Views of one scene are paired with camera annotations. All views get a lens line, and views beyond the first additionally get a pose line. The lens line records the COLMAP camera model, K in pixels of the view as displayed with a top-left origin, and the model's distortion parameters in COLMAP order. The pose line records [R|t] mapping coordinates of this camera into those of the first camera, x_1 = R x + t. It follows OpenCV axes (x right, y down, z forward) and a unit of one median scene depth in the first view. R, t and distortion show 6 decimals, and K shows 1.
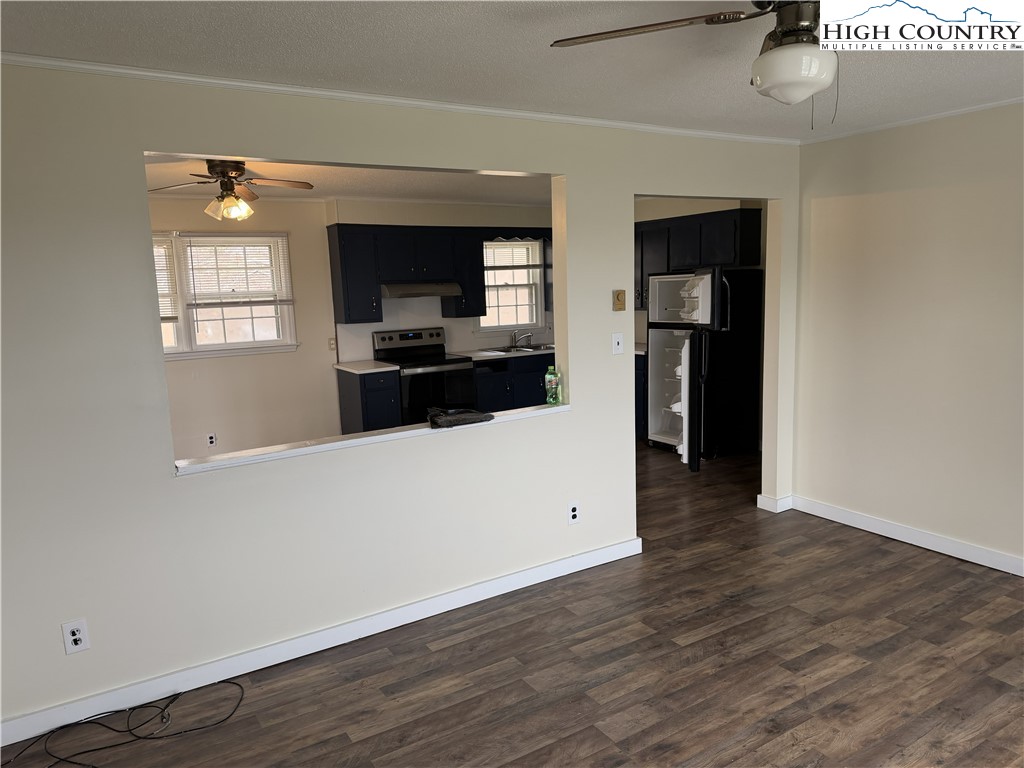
lens RADIAL K [[704.9, 0, 512.2], [0, 704.9, 387.9], [0, 0, 1]] dist [-0.005390, -0.001859]
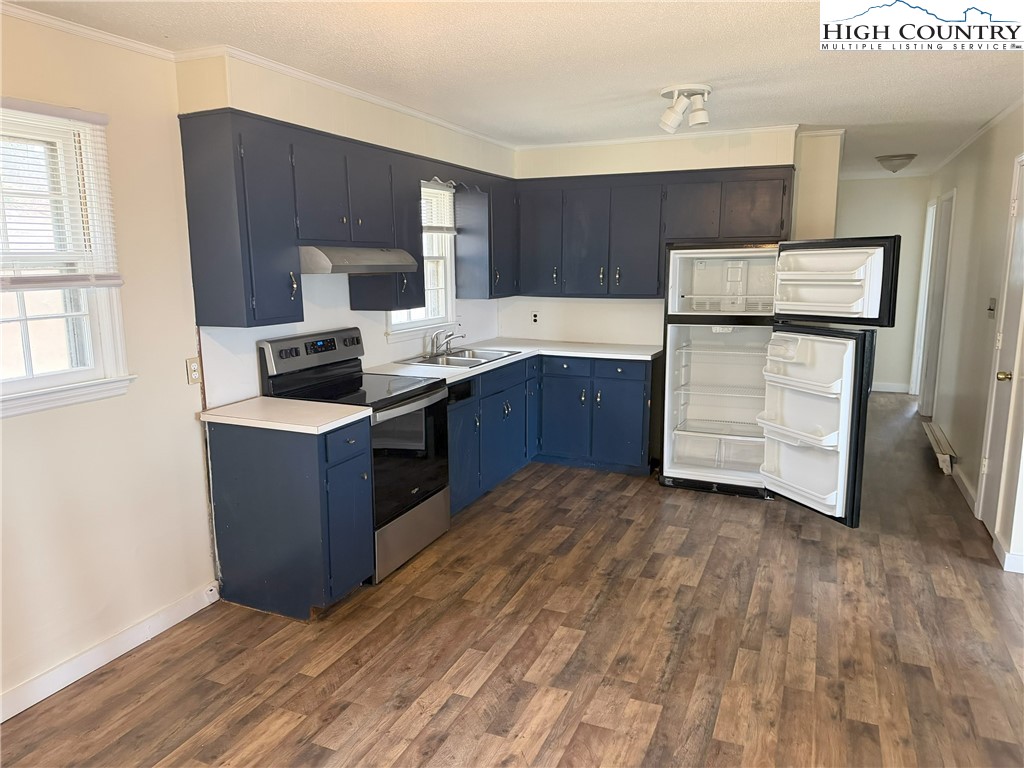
lens RADIAL K [[704.9, 0, 488.5], [0, 704.9, 382.9], [0, 0, 1]] dist [-0.005390, -0.001859]
pose [[0.834278, -0.067712, 0.547170, -0.342278], [0.058511, 0.997699, 0.034253, -0.057388], [-0.548230, 0.003439, 0.836320, 0.487131]]
